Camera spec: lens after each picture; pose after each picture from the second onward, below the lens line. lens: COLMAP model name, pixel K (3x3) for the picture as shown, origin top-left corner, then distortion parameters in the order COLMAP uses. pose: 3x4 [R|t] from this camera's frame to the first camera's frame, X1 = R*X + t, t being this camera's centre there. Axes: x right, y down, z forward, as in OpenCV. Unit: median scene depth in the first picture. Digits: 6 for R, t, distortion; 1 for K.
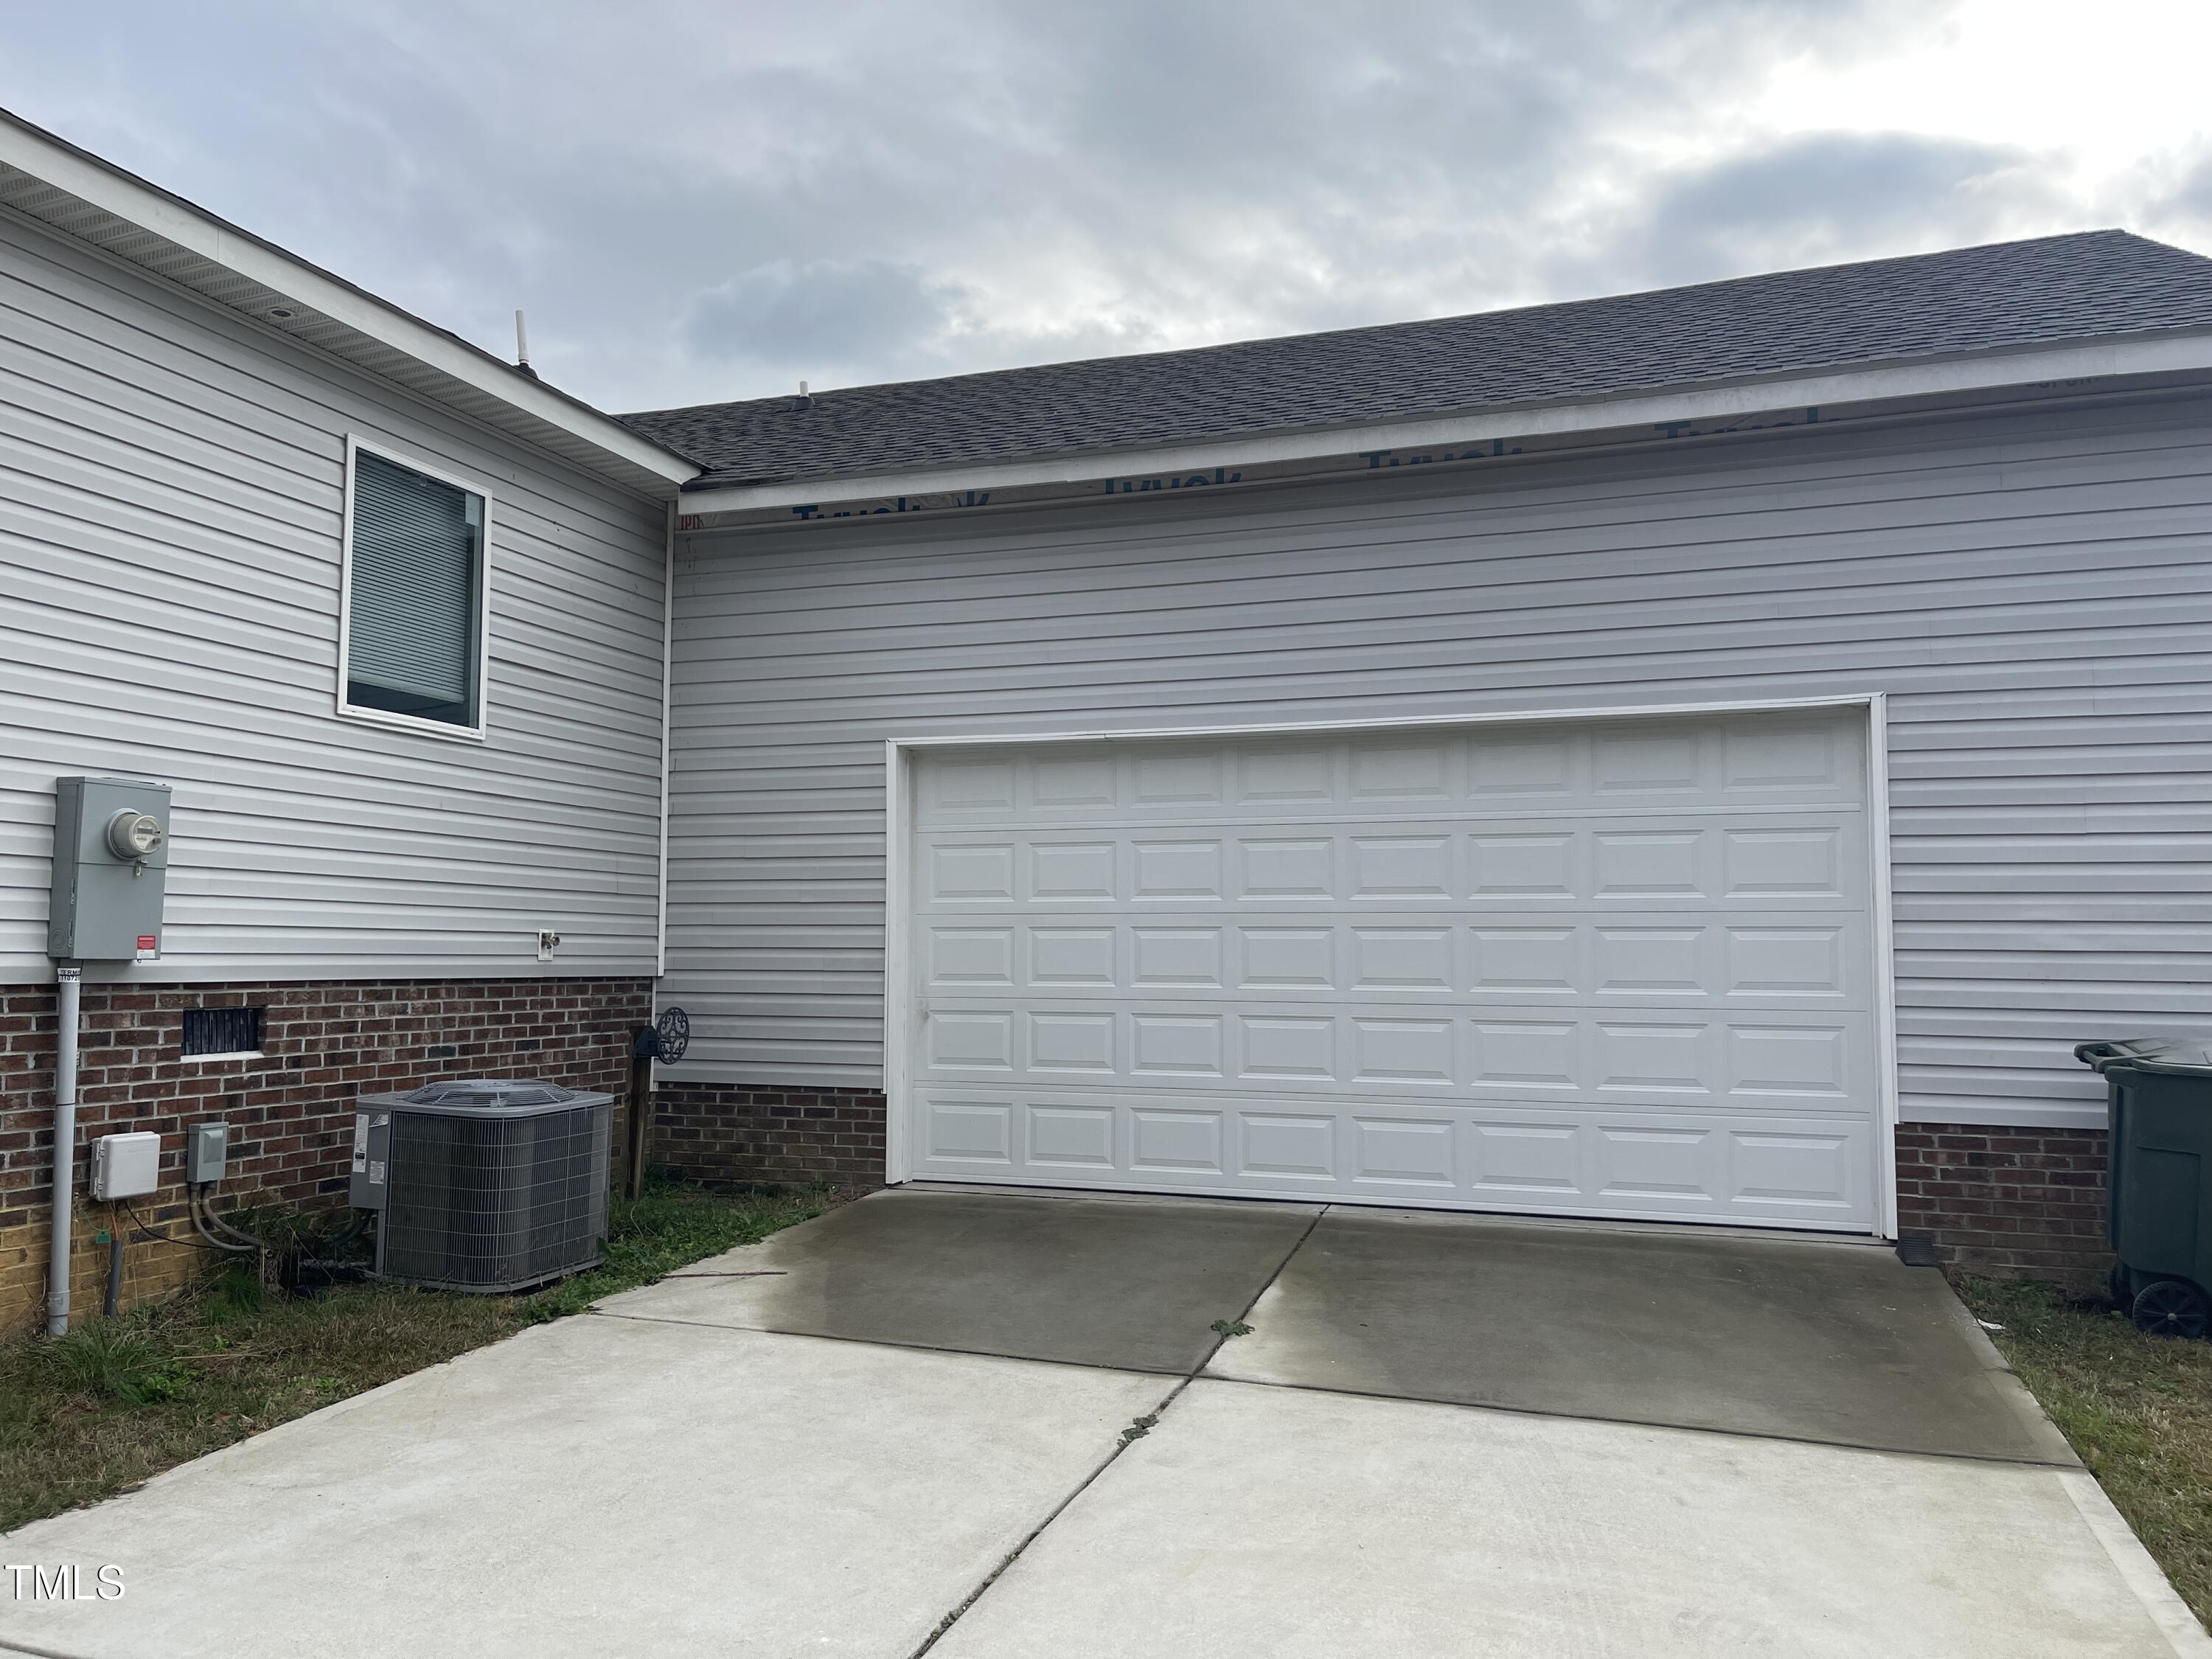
lens RADIAL K [[1630.9, 0, 1099.8], [0, 1630.9, 832.8], [0, 0, 1]] dist [-0.000971, -0.000944]
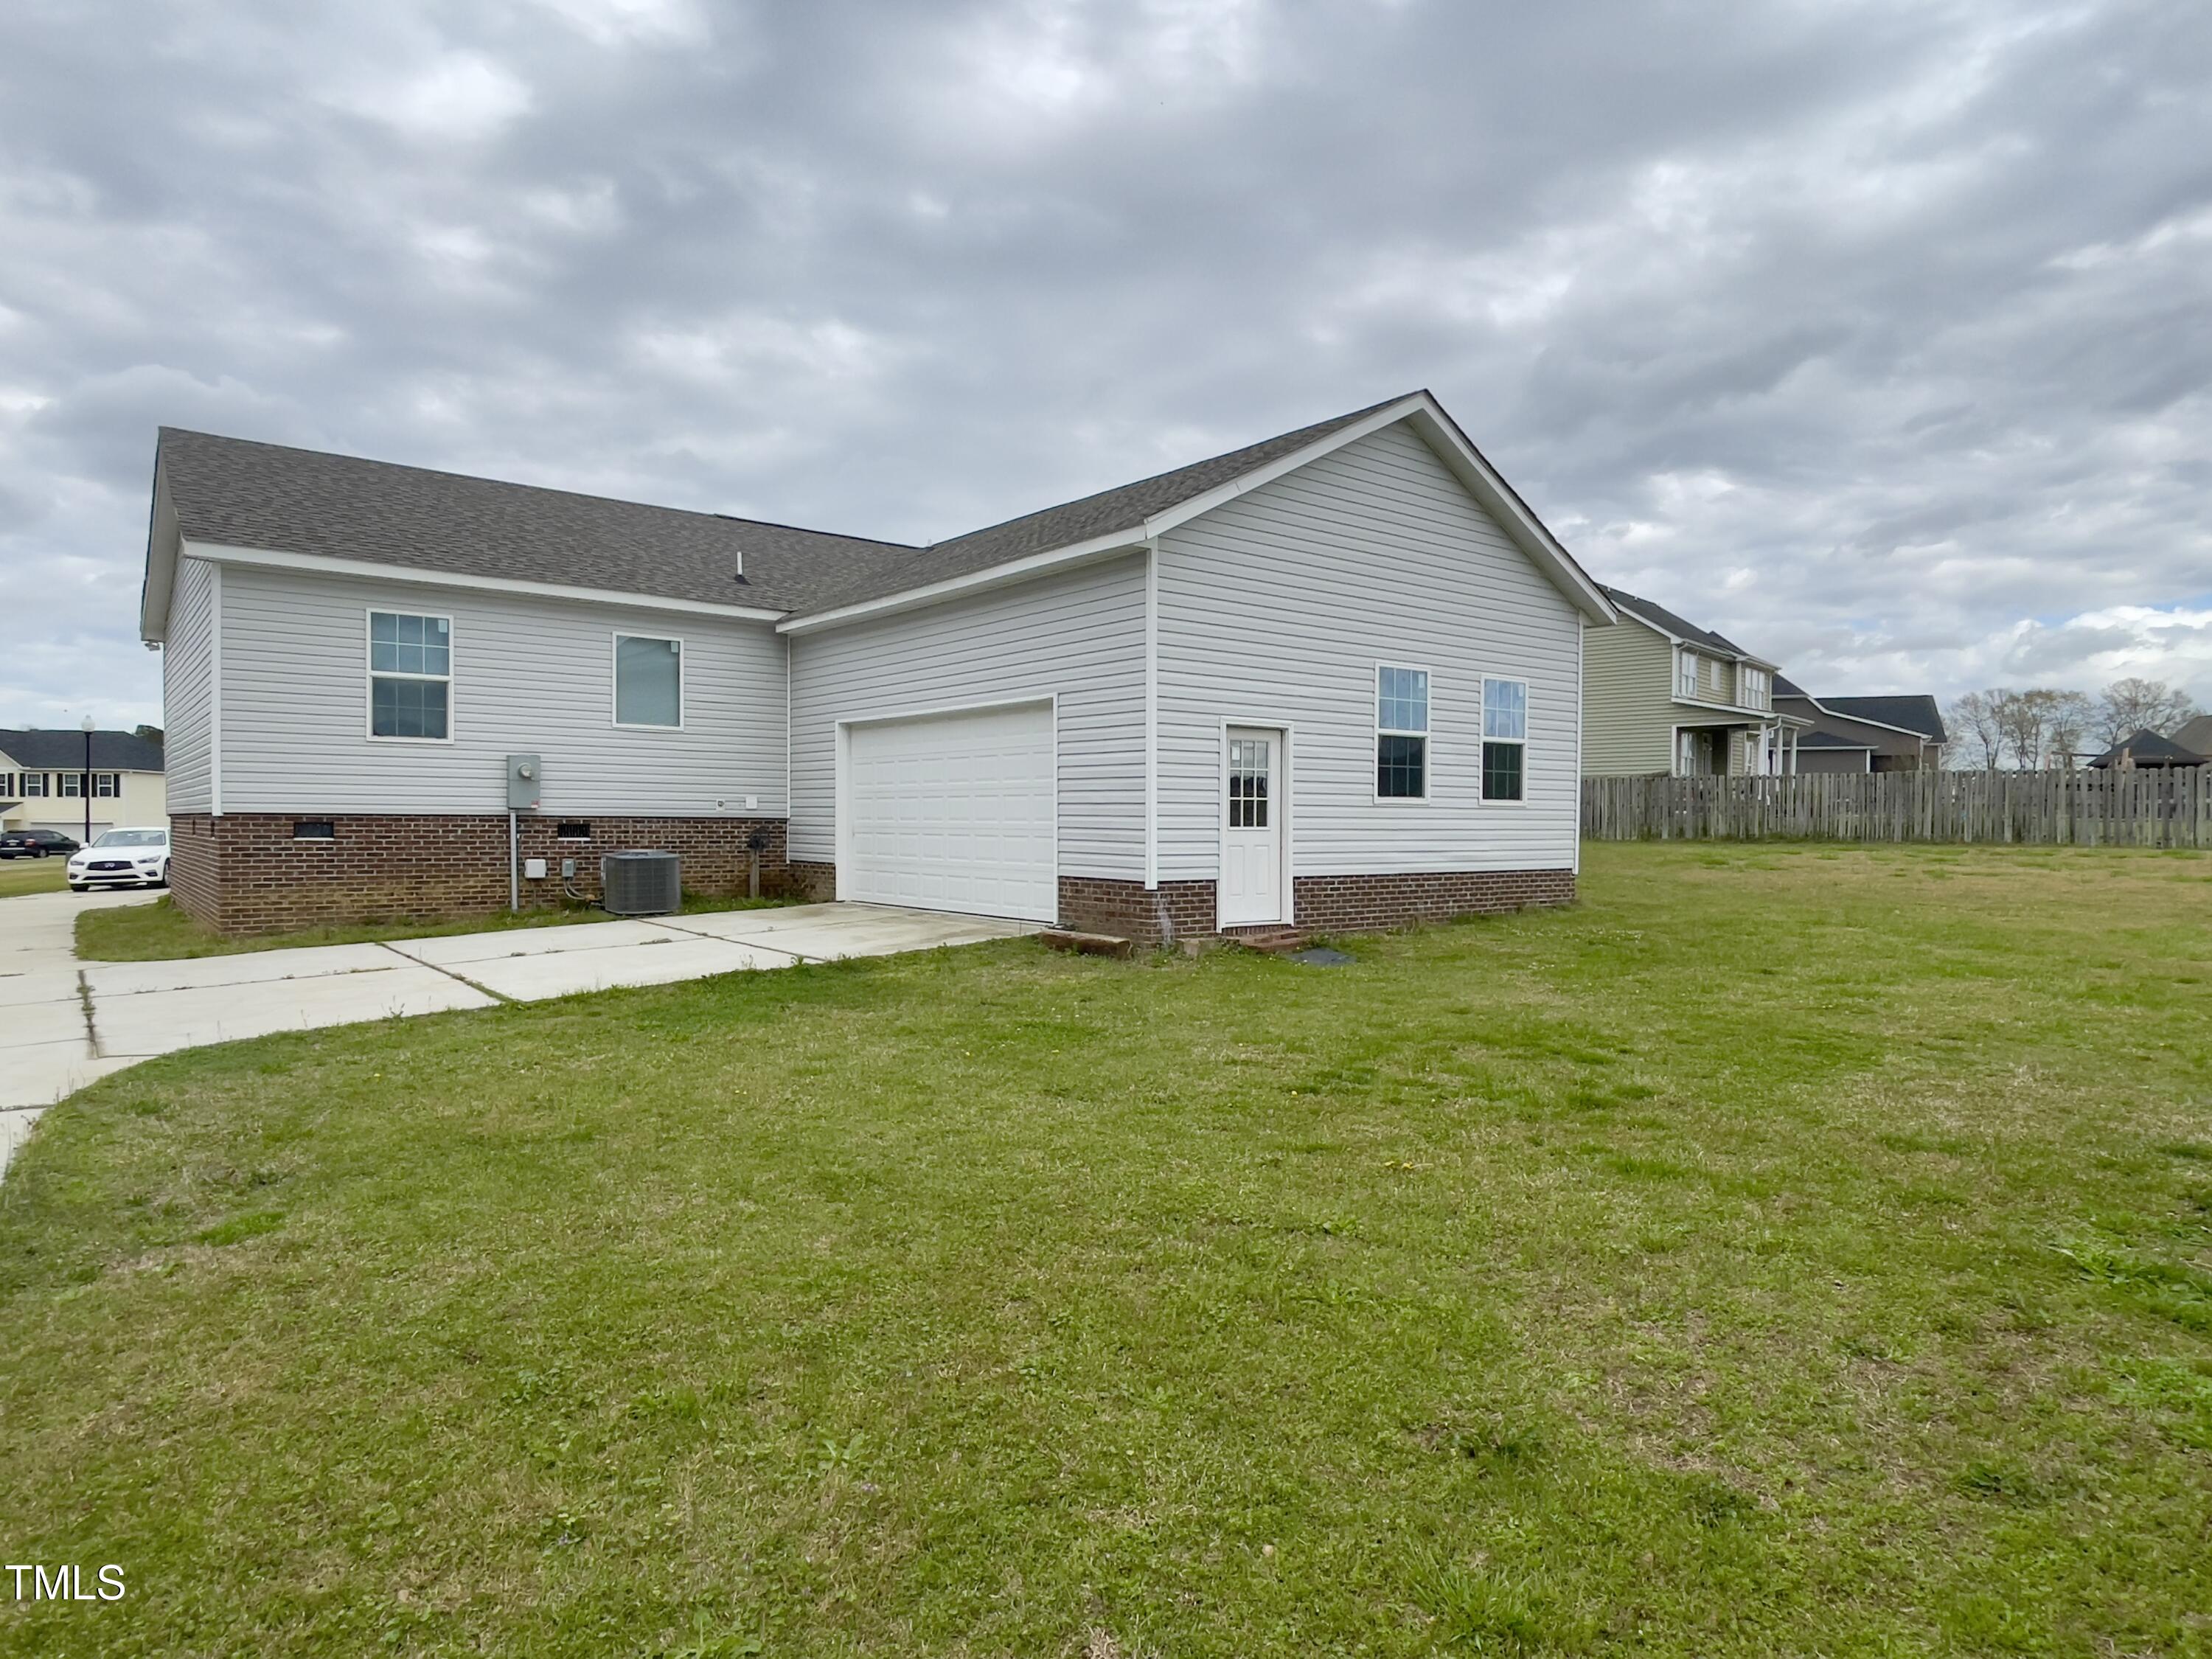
lens RADIAL K [[1318.3, 0, 1112.0], [0, 1318.3, 826.2], [0, 0, 1]] dist [0.005981, 0.000447]
pose [[0.851872, 0.002321, -0.523745, 1.427782], [0.037023, 0.997222, 0.064637, -0.013431], [0.522440, -0.074453, 0.849419, -0.536135]]
